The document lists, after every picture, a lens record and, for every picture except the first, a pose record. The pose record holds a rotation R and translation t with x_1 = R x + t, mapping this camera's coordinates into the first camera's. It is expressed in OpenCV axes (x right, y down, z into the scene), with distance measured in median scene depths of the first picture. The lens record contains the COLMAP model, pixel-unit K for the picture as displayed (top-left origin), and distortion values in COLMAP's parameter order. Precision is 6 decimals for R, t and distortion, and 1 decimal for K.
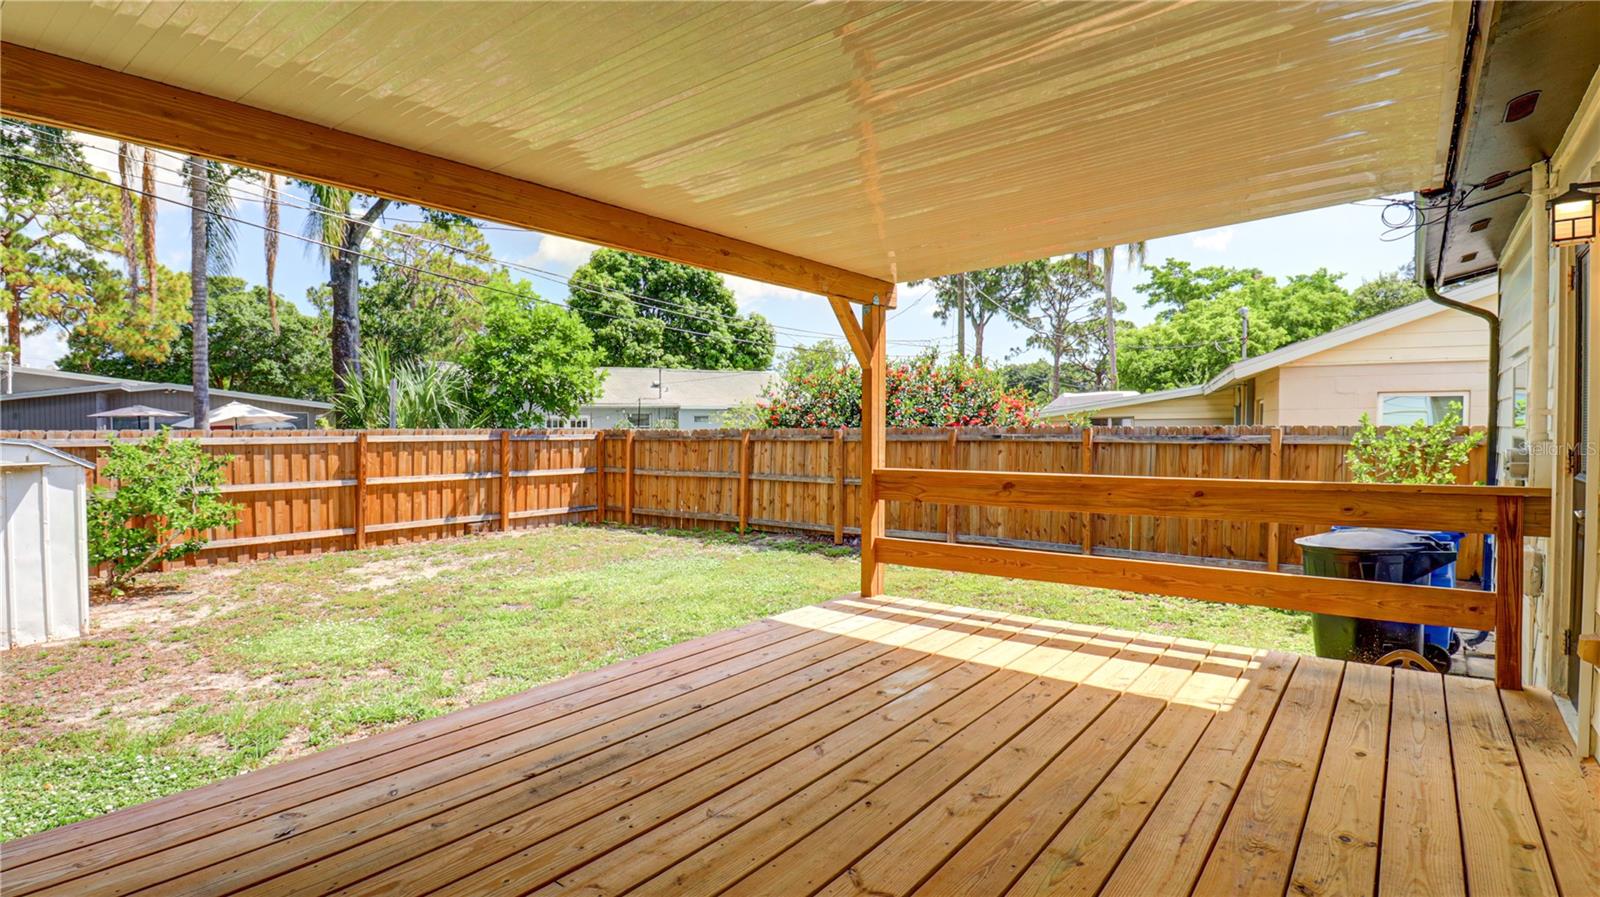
lens RADIAL K [[759.7, 0, 751.4], [0, 759.7, 453.2], [0, 0, 1]] dist [0.003218, 0.000303]
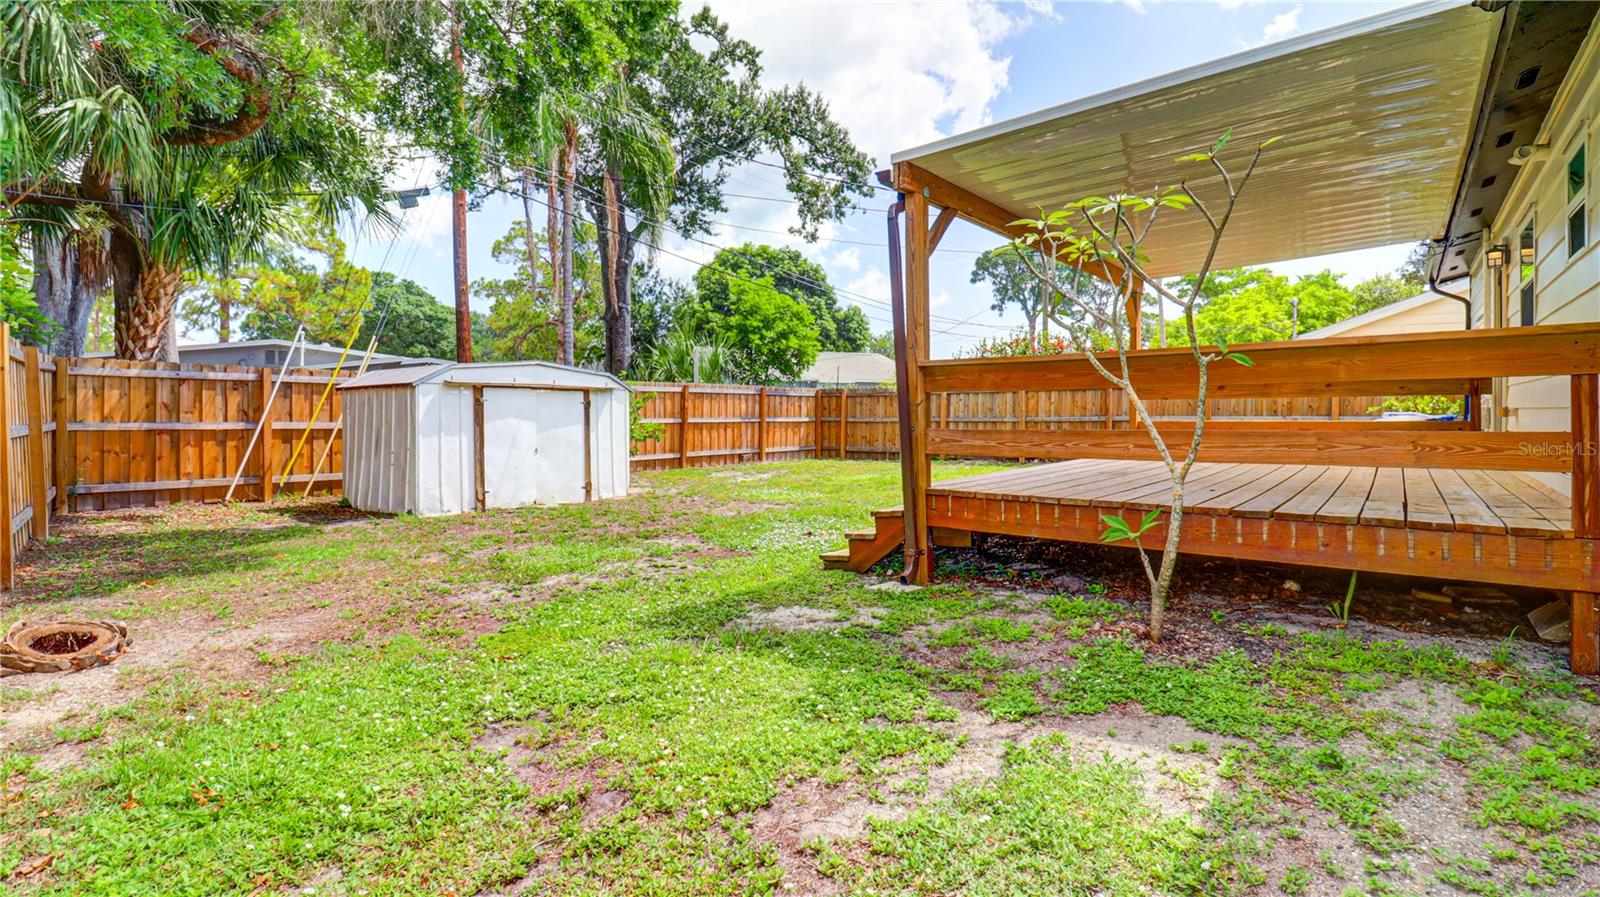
lens RADIAL K [[734.7, 0, 797.6], [0, 734.7, 437.5], [0, 0, 1]] dist [-0.000765, -0.000262]
pose [[0.999536, -0.001893, 0.030408, -0.274366], [0.002107, 0.999973, -0.007010, 0.063163], [-0.030394, 0.007071, 0.999513, -0.283317]]
